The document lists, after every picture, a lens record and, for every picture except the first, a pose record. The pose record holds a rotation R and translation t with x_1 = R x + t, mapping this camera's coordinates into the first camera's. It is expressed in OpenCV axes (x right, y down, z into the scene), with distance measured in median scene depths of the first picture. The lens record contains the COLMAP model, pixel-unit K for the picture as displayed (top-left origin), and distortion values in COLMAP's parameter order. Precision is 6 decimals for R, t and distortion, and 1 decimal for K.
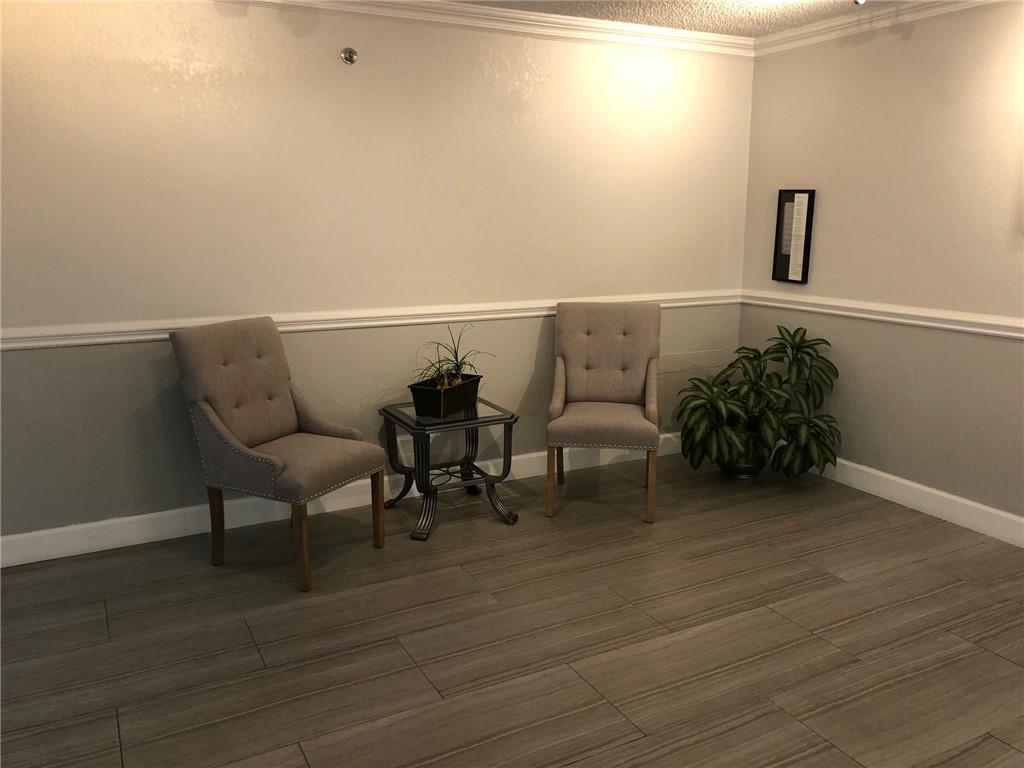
lens RADIAL K [[835.2, 0, 519.0], [0, 835.2, 378.8], [0, 0, 1]] dist [0.006396, 0.011774]
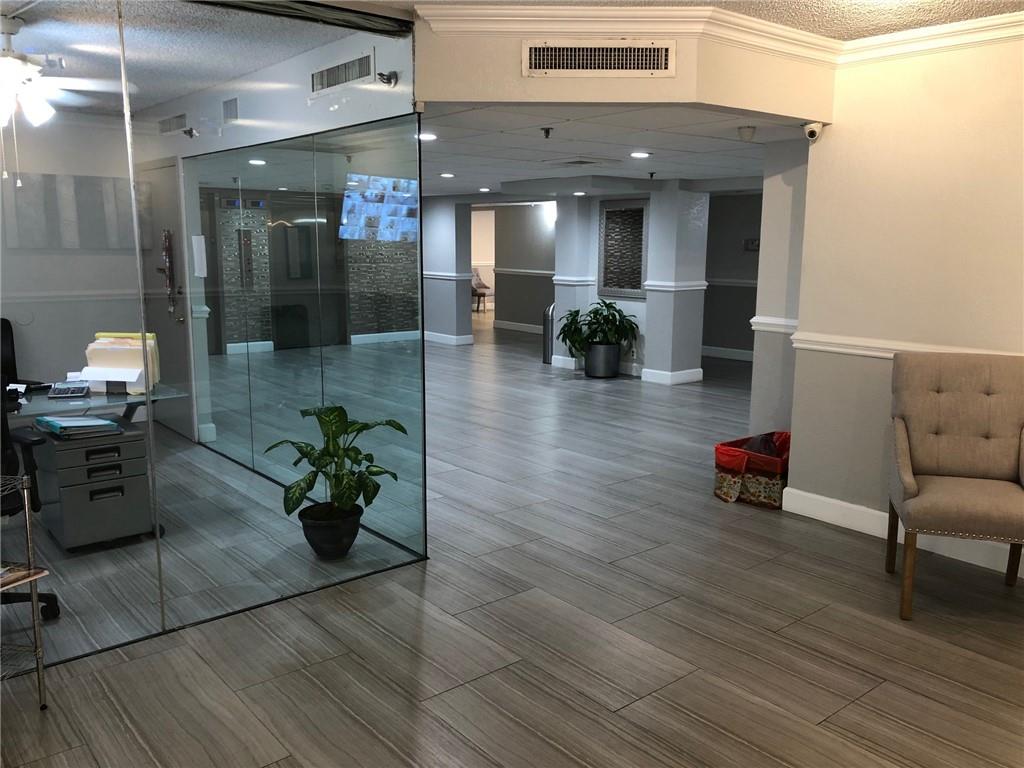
lens RADIAL K [[835.2, 0, 519.0], [0, 835.2, 378.8], [0, 0, 1]] dist [0.006396, 0.011774]
pose [[0.204694, 0.164603, -0.964887, 0.628667], [-0.204002, 0.971286, 0.122417, -0.062332], [0.957331, 0.171781, 0.232395, 0.294668]]
